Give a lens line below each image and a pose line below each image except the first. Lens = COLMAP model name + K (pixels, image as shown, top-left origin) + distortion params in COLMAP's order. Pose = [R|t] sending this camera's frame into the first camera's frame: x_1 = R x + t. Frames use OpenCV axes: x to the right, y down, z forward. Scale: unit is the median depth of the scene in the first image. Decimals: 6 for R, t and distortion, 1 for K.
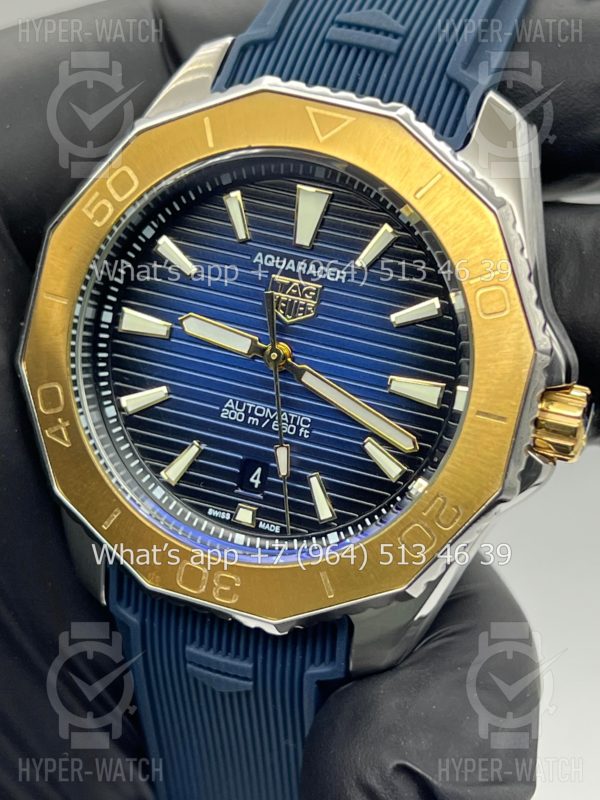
lens RADIAL K [[1910.9, 0, 300.0], [0, 1910.9, 400.0], [0, 0, 1]] dist [0.323855, -0.654898]
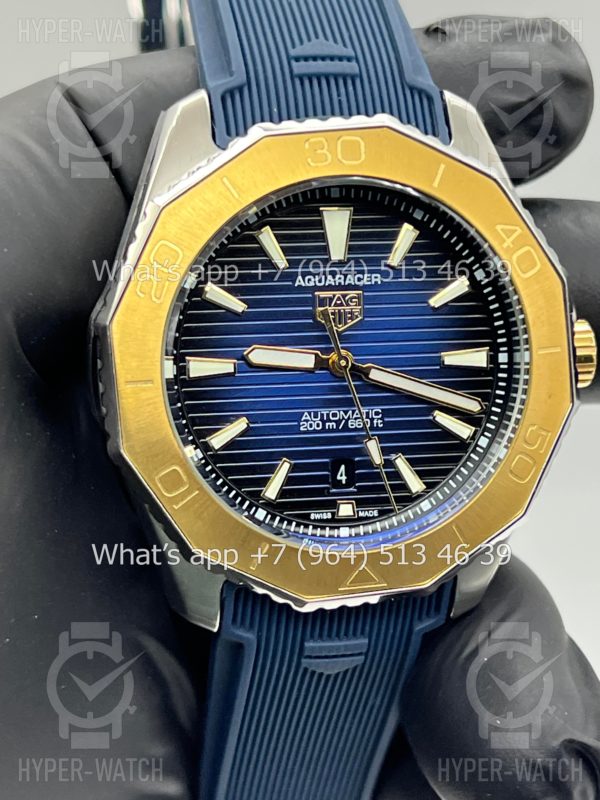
lens RADIAL K [[1910.9, 0, 300.0], [0, 1910.9, 400.0], [0, 0, 1]] dist [0.323855, -0.654898]
pose [[0.866093, -0.265438, 0.423586, -0.504405], [0.255102, 0.963420, 0.082125, -0.098589], [-0.429890, 0.036929, 0.902126, 0.013592]]
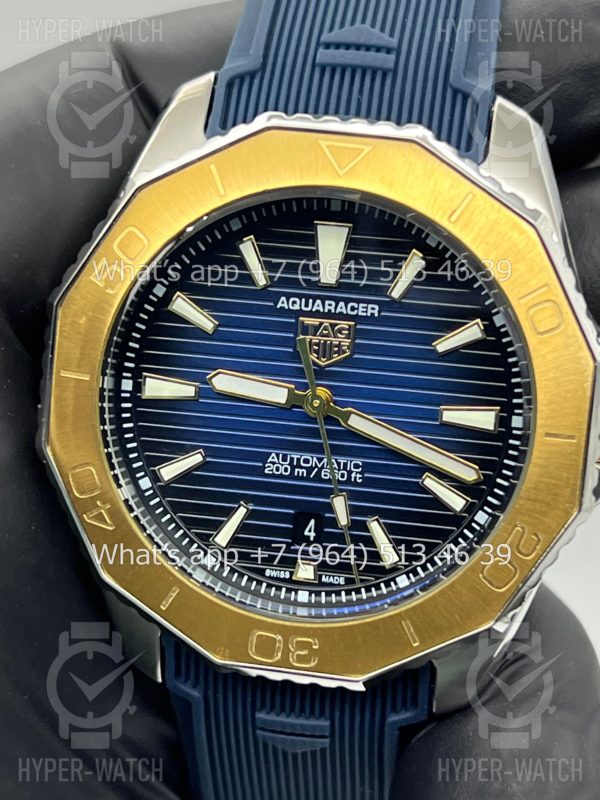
lens RADIAL K [[1910.9, 0, 300.0], [0, 1910.9, 400.0], [0, 0, 1]] dist [0.323855, -0.654898]
pose [[0.982383, -0.147021, 0.115365, -0.129820], [0.142748, 0.988758, 0.044511, -0.067407], [-0.120612, -0.027259, 0.992325, 0.055779]]
